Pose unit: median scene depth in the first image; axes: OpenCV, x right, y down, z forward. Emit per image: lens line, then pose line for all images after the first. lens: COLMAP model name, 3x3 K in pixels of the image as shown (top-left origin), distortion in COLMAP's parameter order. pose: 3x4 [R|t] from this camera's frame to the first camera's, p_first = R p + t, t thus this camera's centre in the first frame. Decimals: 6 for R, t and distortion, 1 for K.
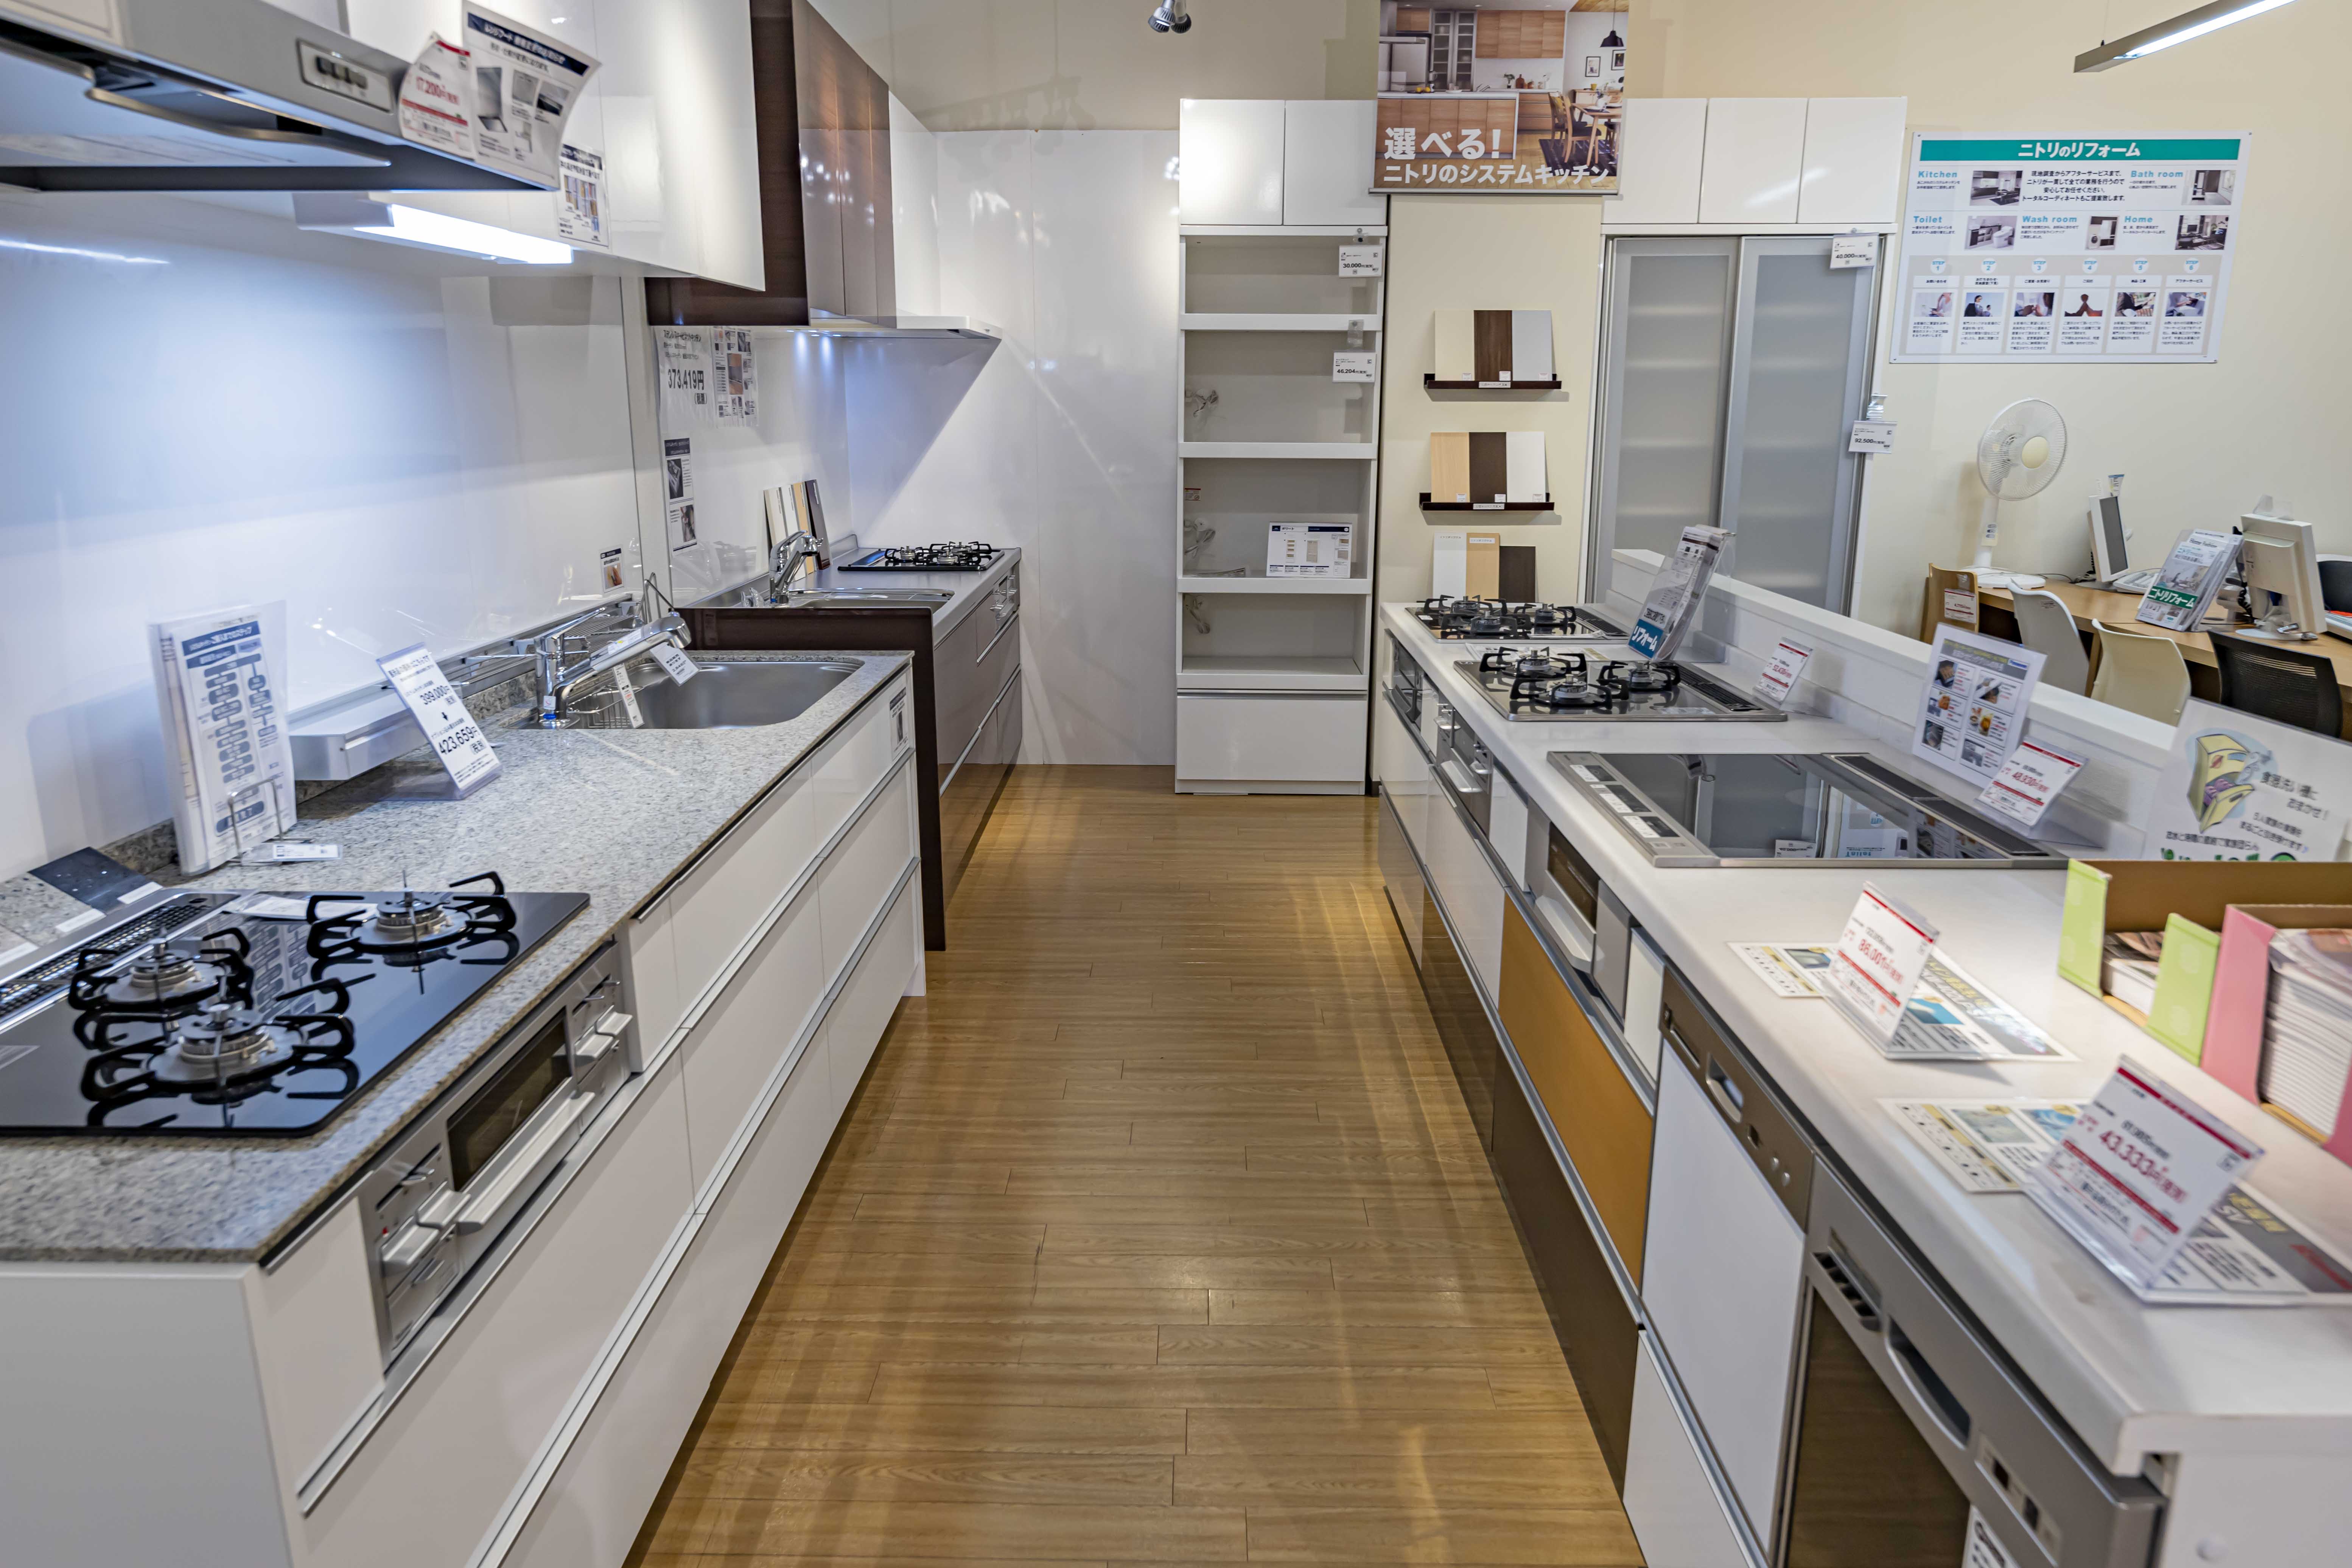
lens RADIAL K [[1535.4, 0, 1175.3], [0, 1535.4, 779.5], [0, 0, 1]] dist [-0.003115, 0.001498]
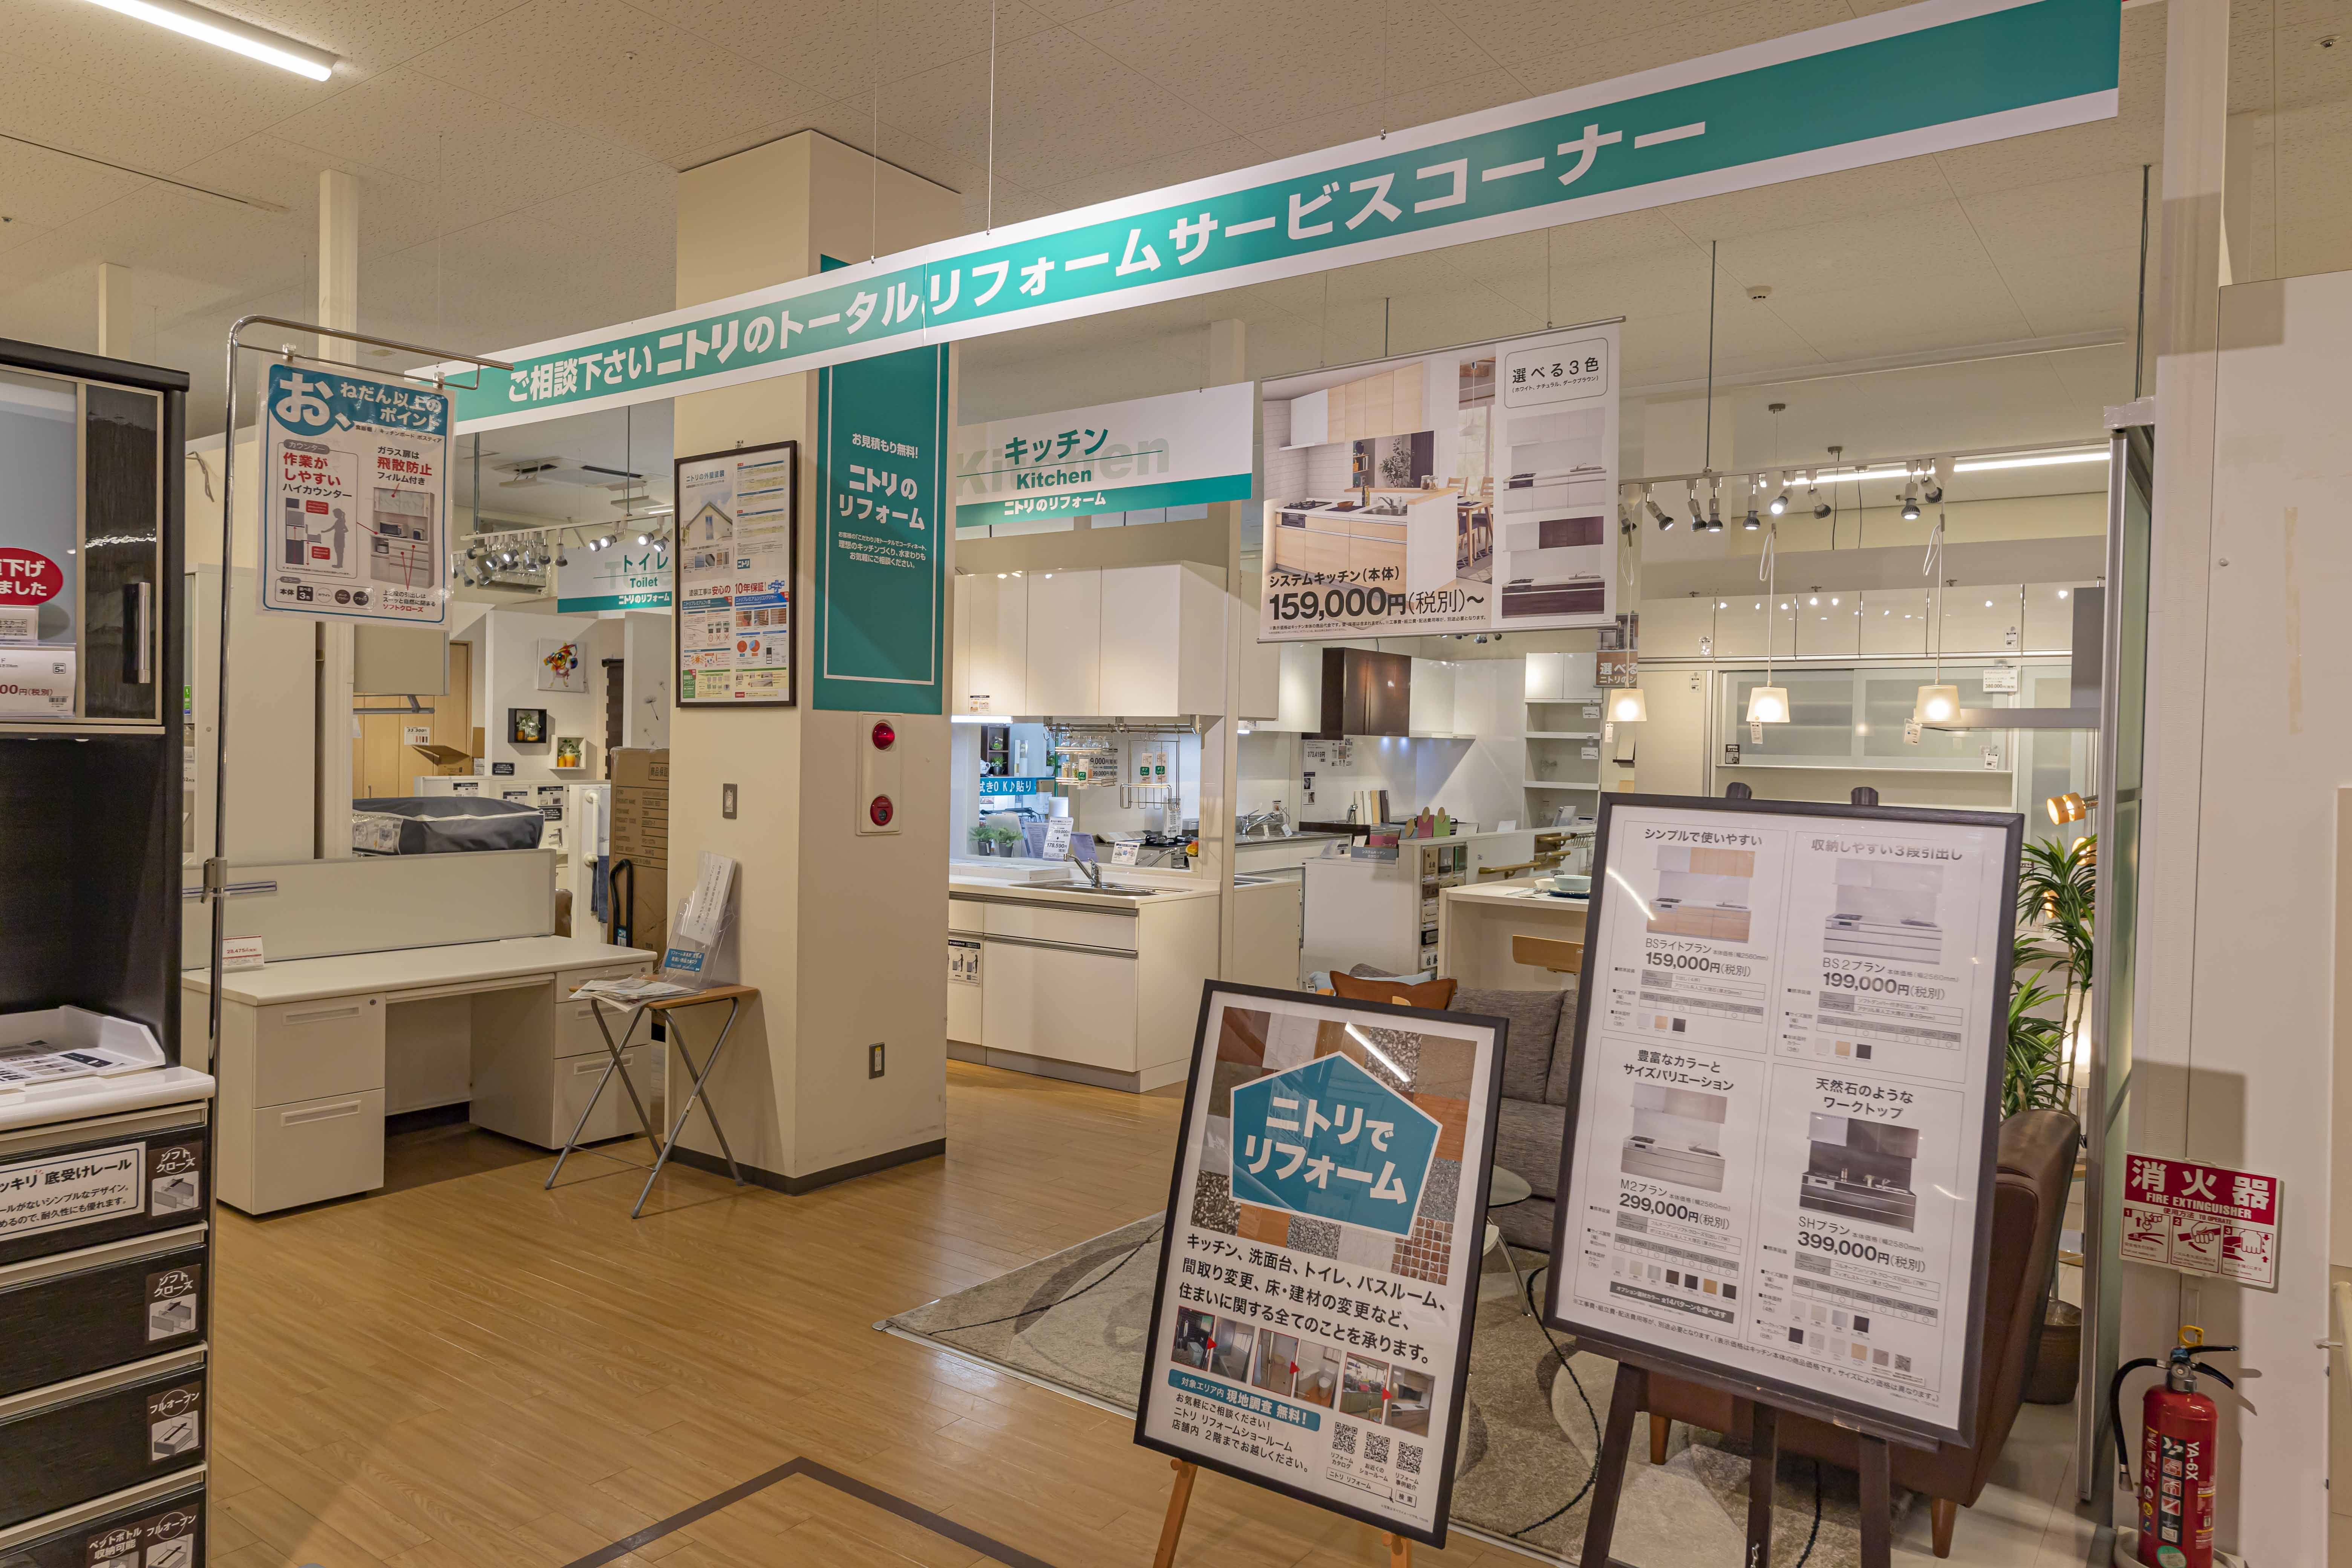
lens RADIAL K [[1535.4, 0, 1175.6], [0, 1535.4, 781.0], [0, 0, 1]] dist [-0.003115, 0.001498]
pose [[0.808605, 0.029916, -0.587591, 1.063706], [-0.159049, 0.972637, -0.169353, 0.309562], [0.566447, 0.230395, 0.791237, -1.366487]]
